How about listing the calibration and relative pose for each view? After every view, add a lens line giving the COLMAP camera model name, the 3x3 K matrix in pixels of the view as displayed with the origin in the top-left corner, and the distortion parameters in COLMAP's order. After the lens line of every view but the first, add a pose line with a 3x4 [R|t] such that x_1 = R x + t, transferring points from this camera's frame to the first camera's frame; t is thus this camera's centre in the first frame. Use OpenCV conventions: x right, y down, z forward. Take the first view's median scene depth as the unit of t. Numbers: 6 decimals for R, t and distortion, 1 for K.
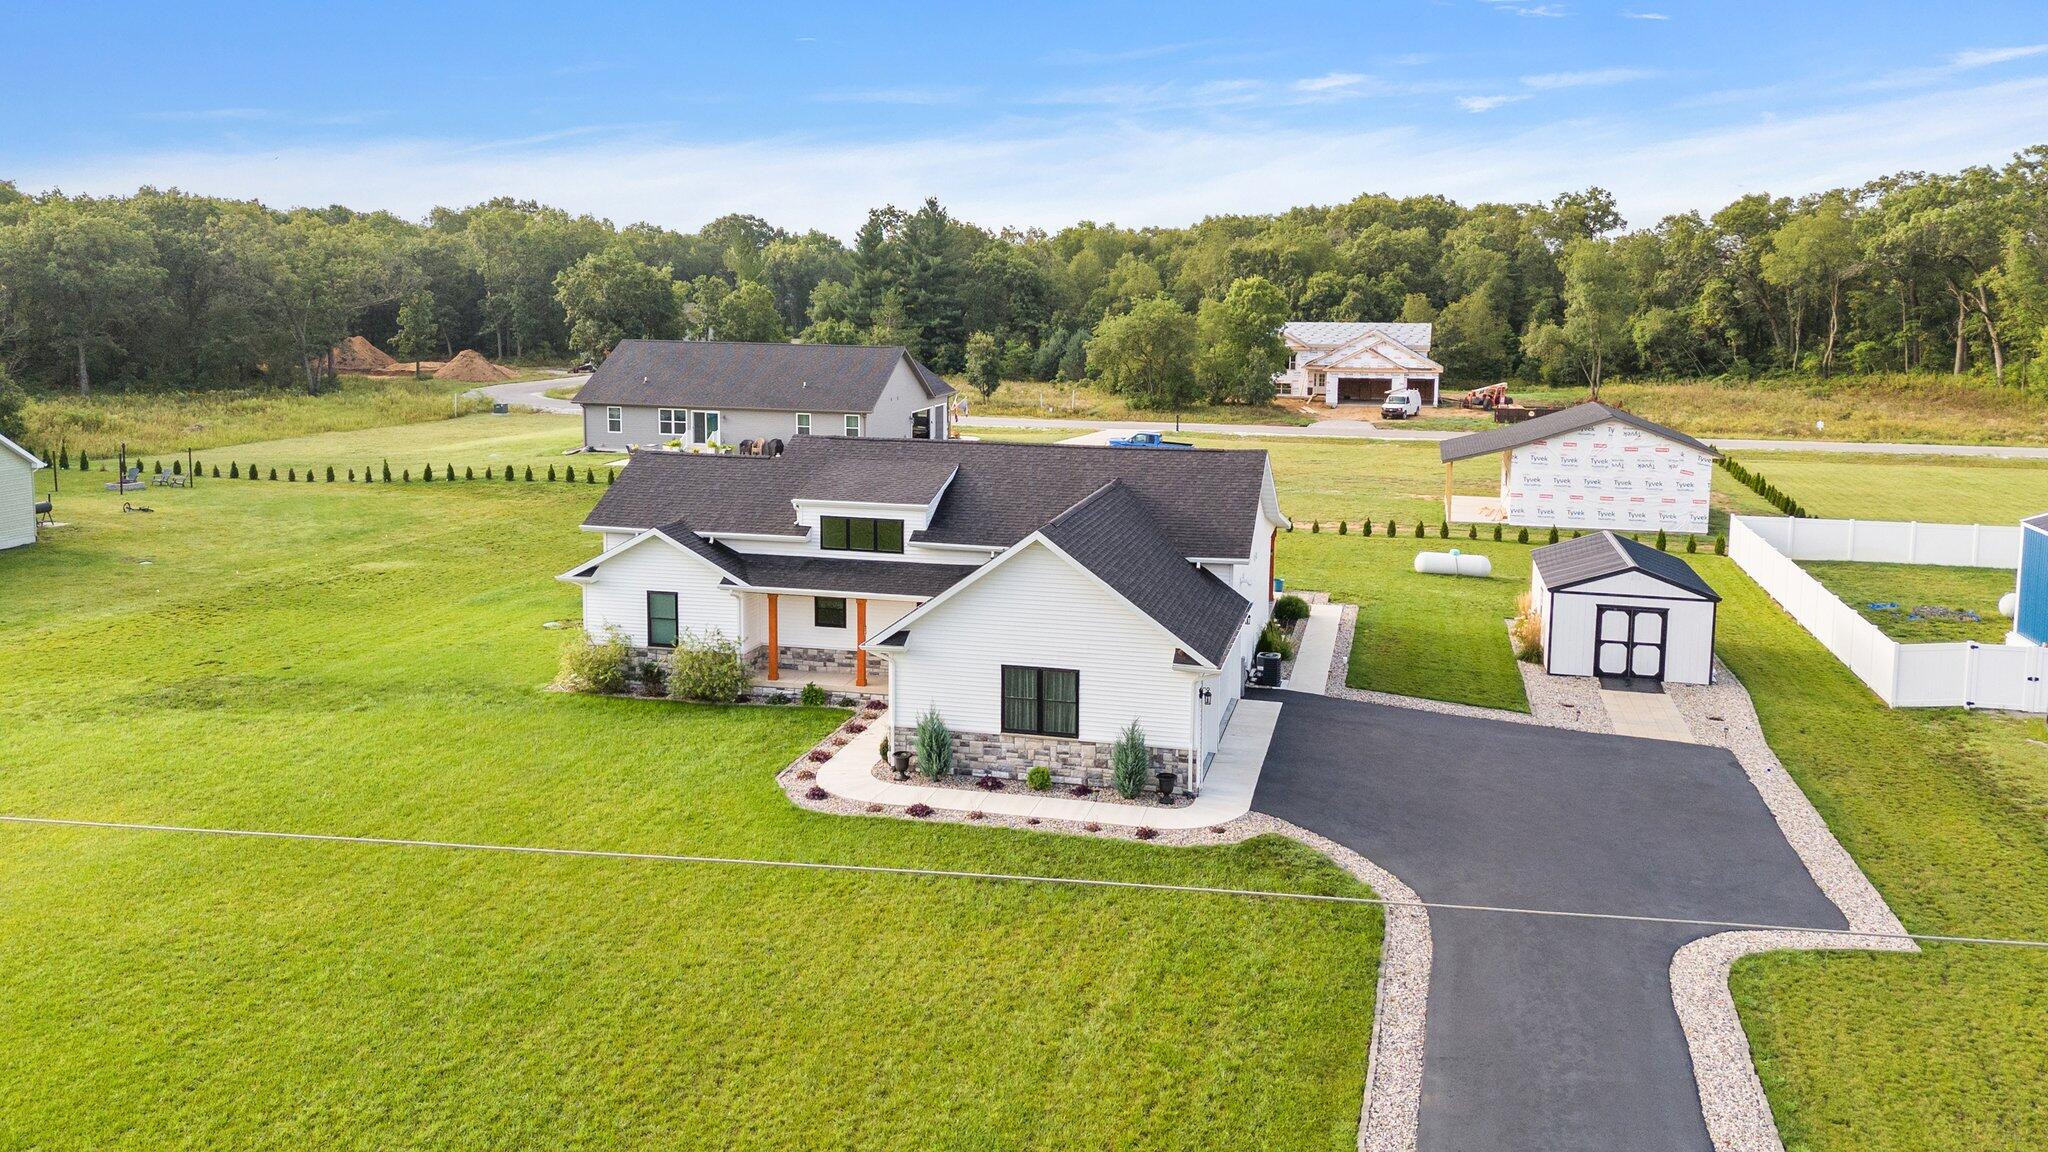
lens RADIAL K [[1524.4, 0, 1016.7], [0, 1524.4, 669.9], [0, 0, 1]] dist [0.077146, -0.061583]
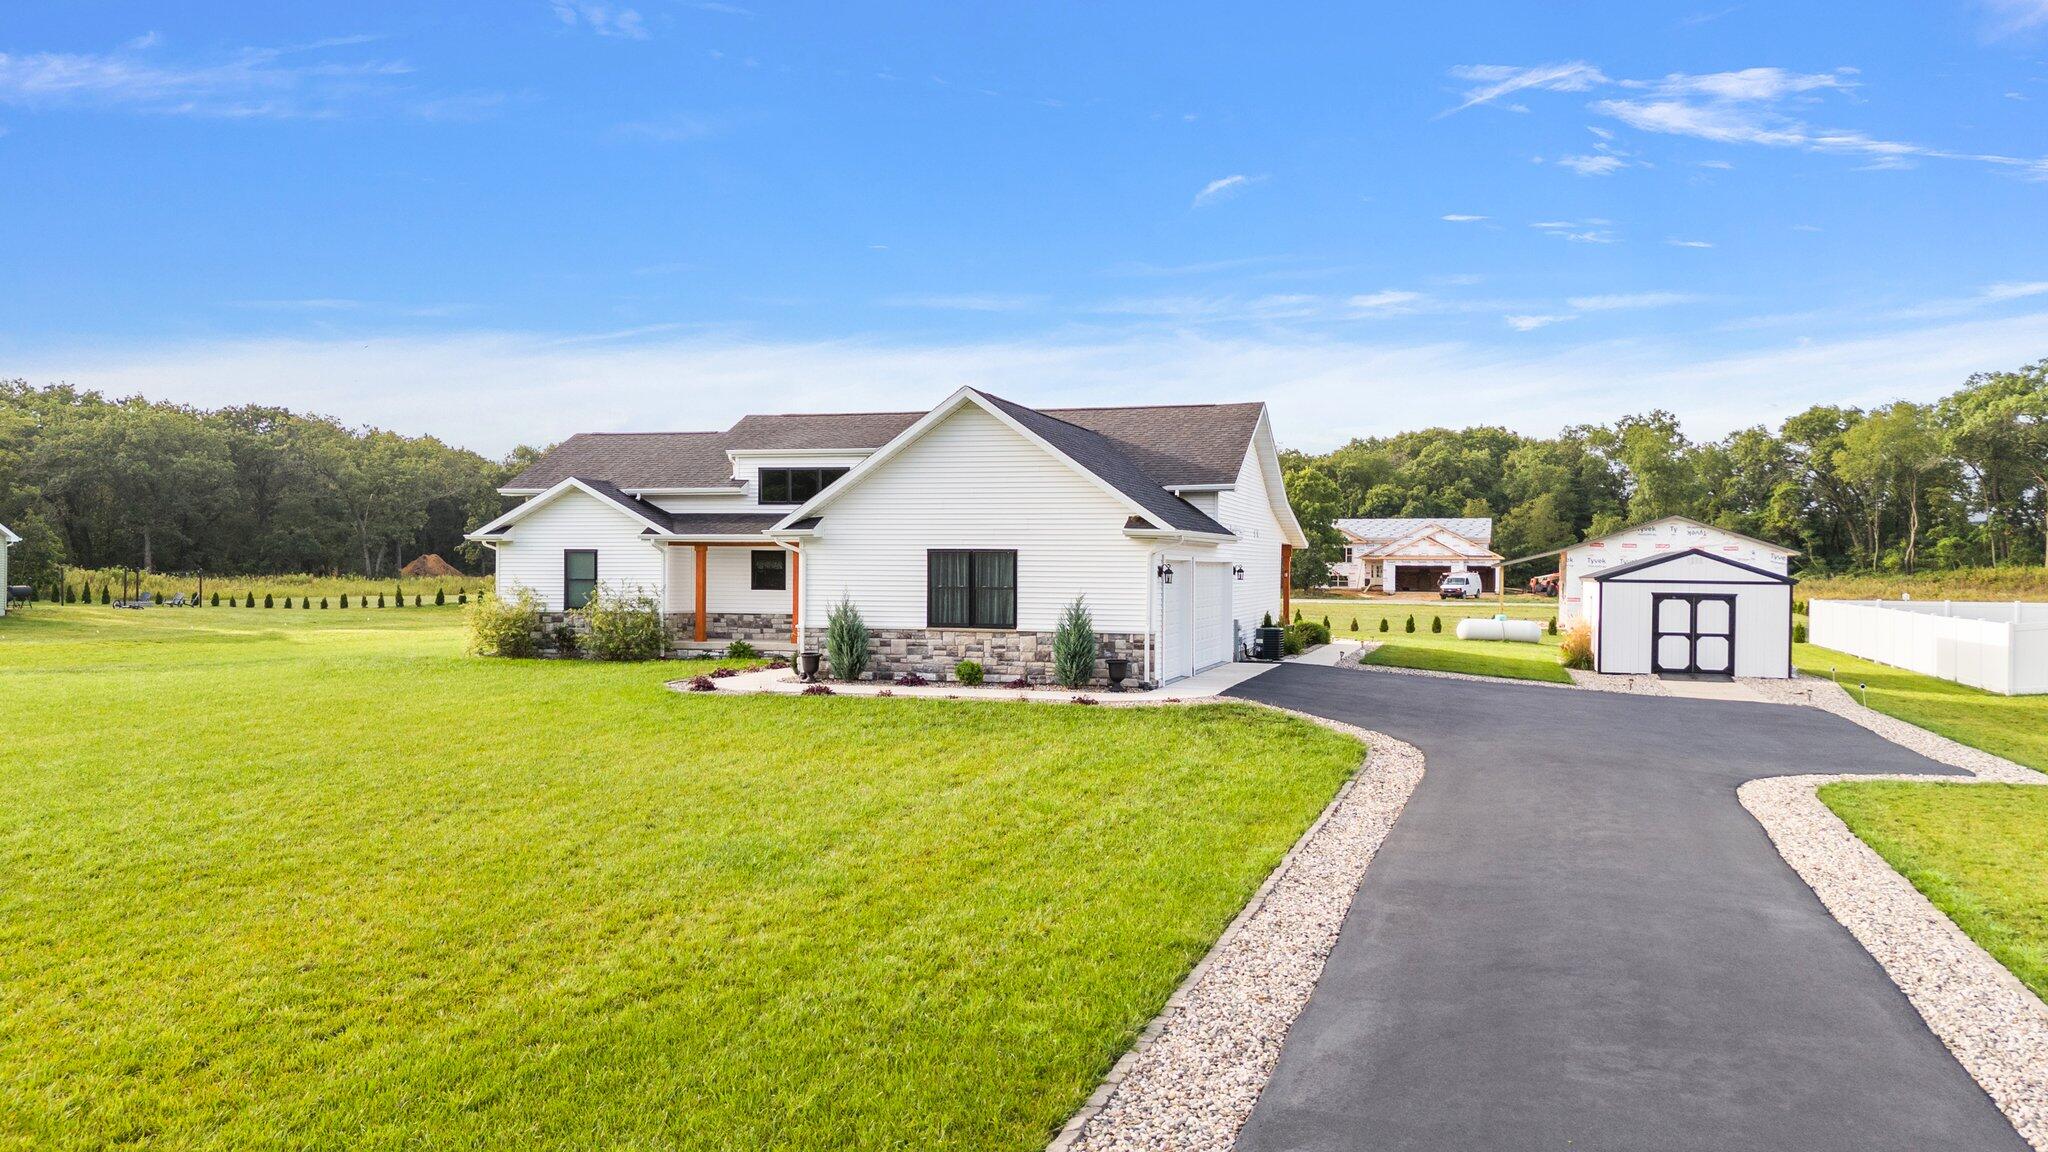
lens RADIAL K [[1524.4, 0, 1027.3], [0, 1524.4, 689.2], [0, 0, 1]] dist [0.077146, -0.061583]
pose [[0.998966, 0.000958, -0.045464, 0.062635], [-0.008508, 0.986063, -0.166157, 0.160703], [0.044671, 0.166371, 0.985051, 0.131141]]
